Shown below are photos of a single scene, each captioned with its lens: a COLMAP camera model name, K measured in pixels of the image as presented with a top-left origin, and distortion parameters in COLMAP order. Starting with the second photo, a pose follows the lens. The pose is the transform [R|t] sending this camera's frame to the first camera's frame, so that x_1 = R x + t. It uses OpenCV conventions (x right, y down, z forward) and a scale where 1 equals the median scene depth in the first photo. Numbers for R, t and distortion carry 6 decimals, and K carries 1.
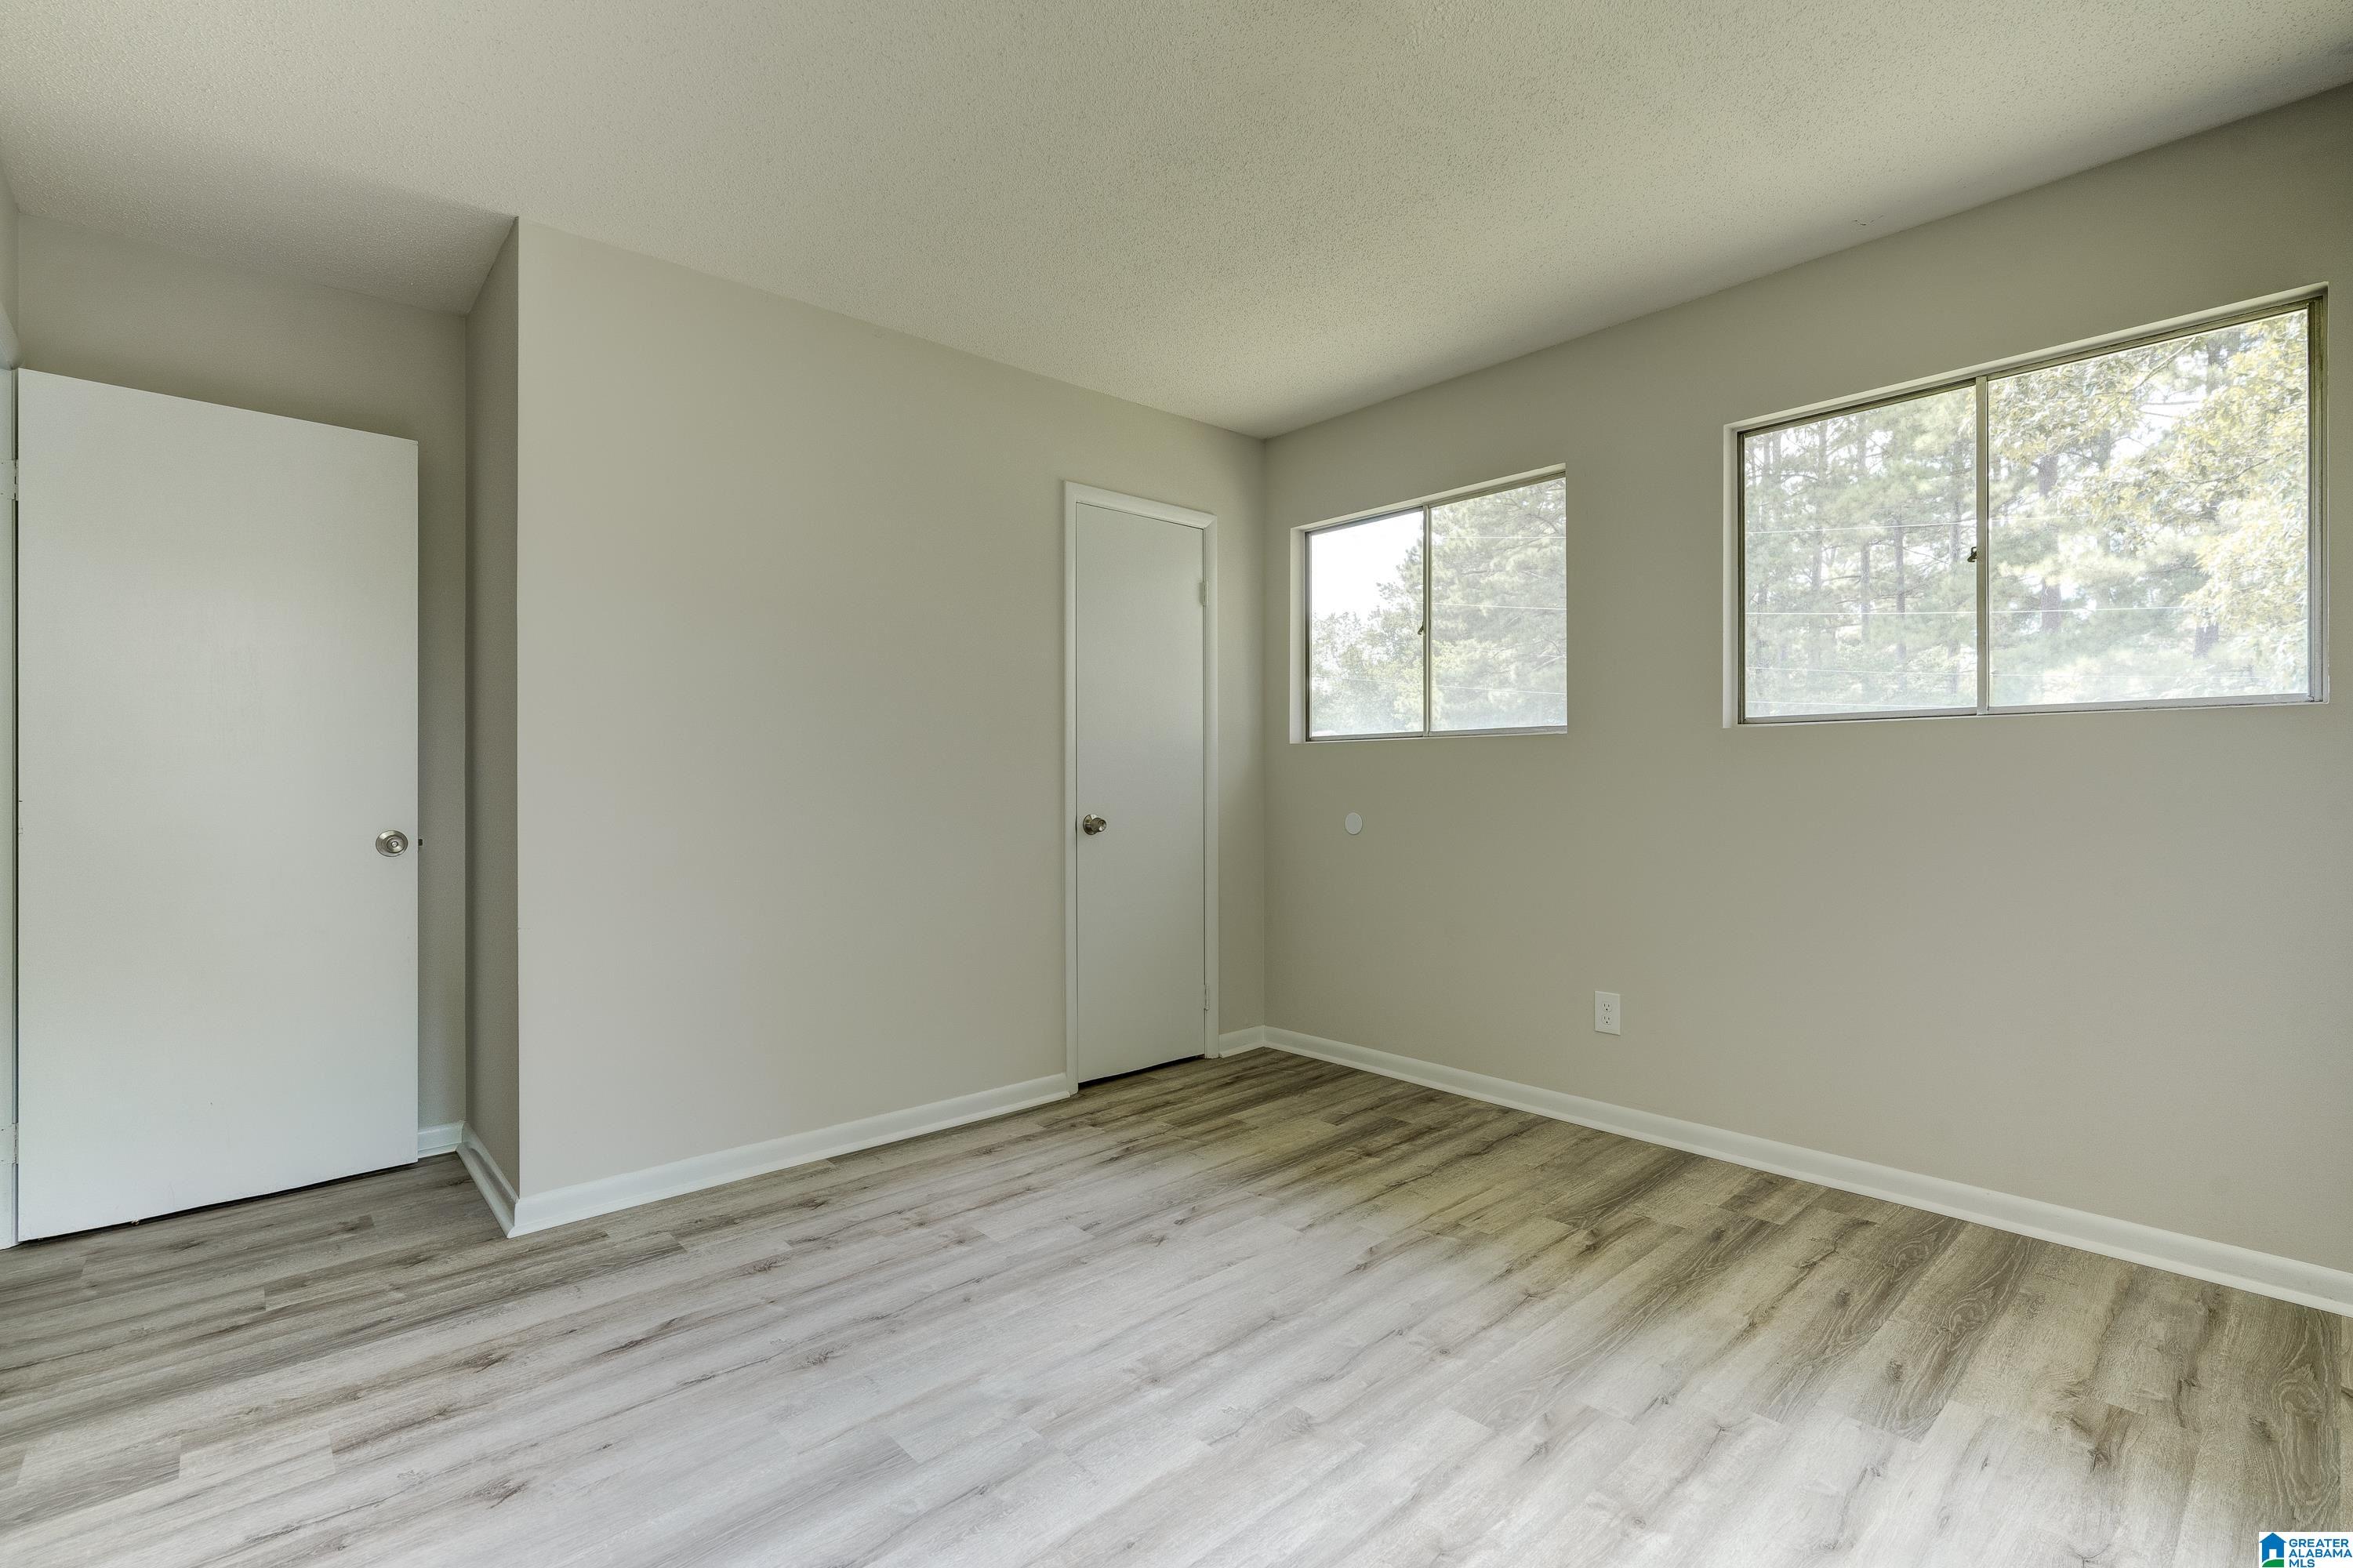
lens RADIAL K [[1070.3, 0, 1180.4], [0, 1070.3, 784.6], [0, 0, 1]] dist [-0.010359, 0.004312]
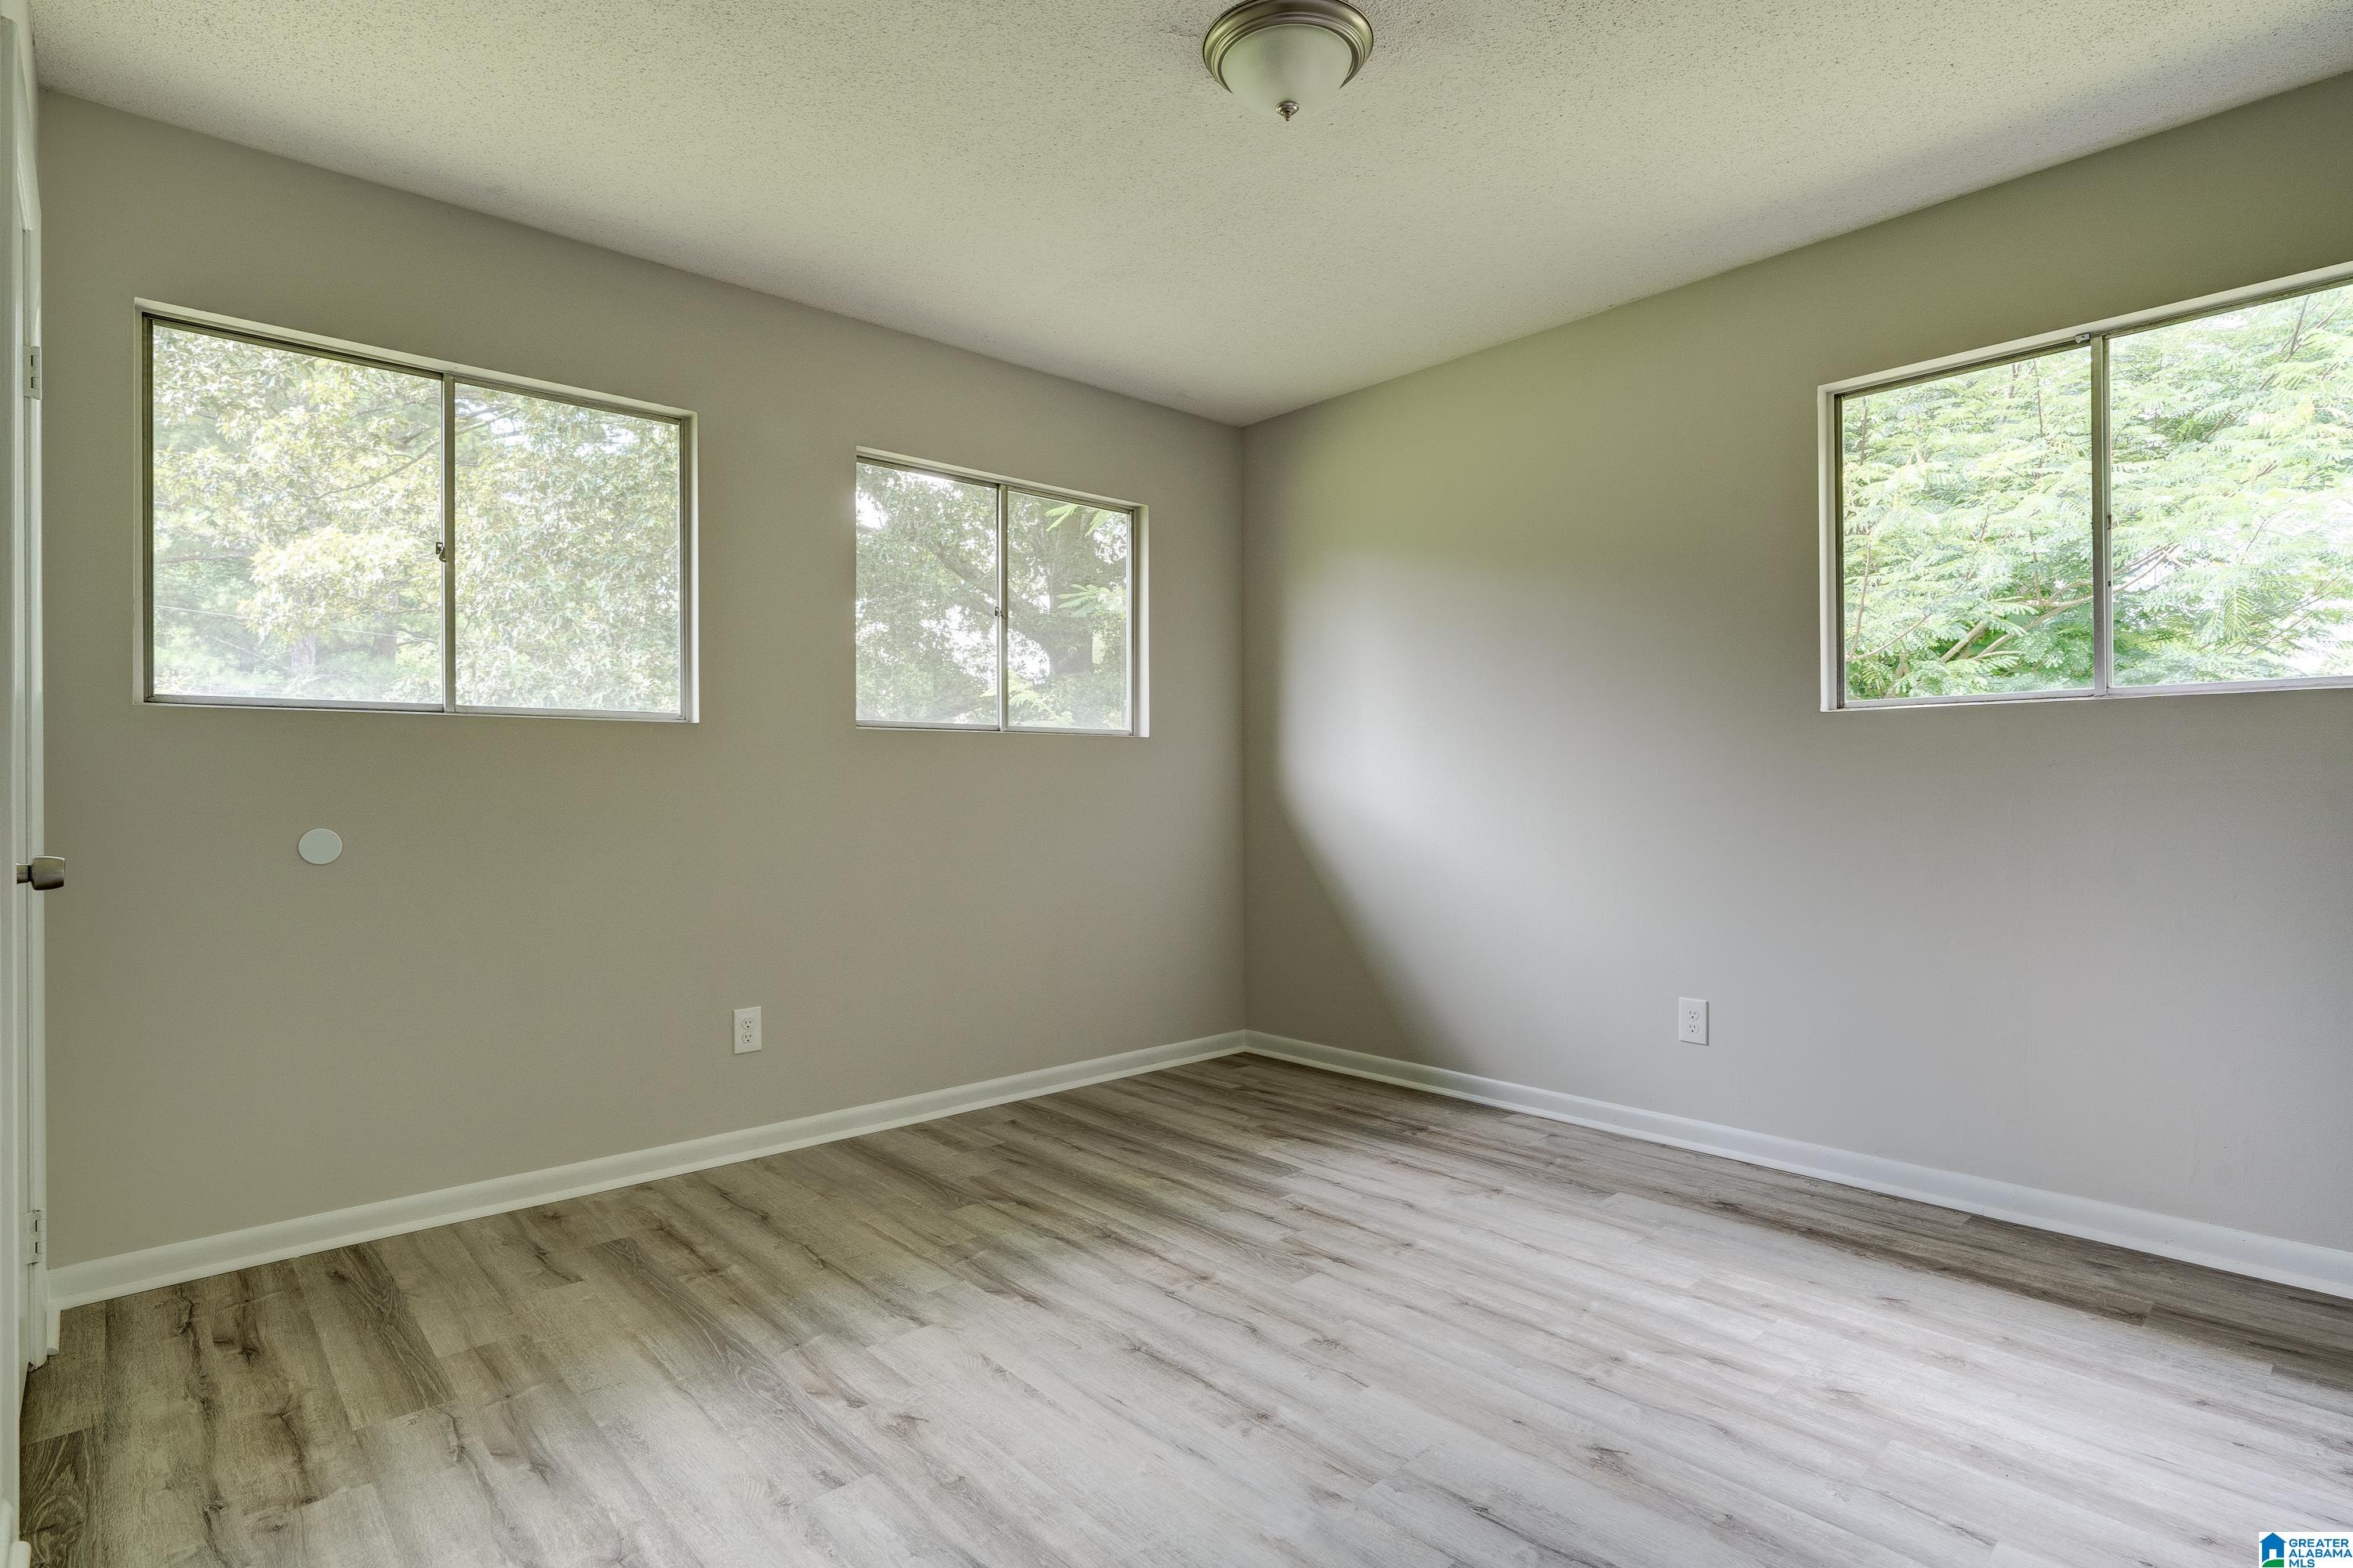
lens RADIAL K [[1170.6, 0, 1181.7], [0, 1170.6, 784.4], [0, 0, 1]] dist [-0.010249, 0.003855]
pose [[-0.008380, 0.003409, 0.999959, -0.701471], [0.003392, 0.999989, -0.003381, 0.006731], [-0.999959, 0.003364, -0.008392, 0.724338]]
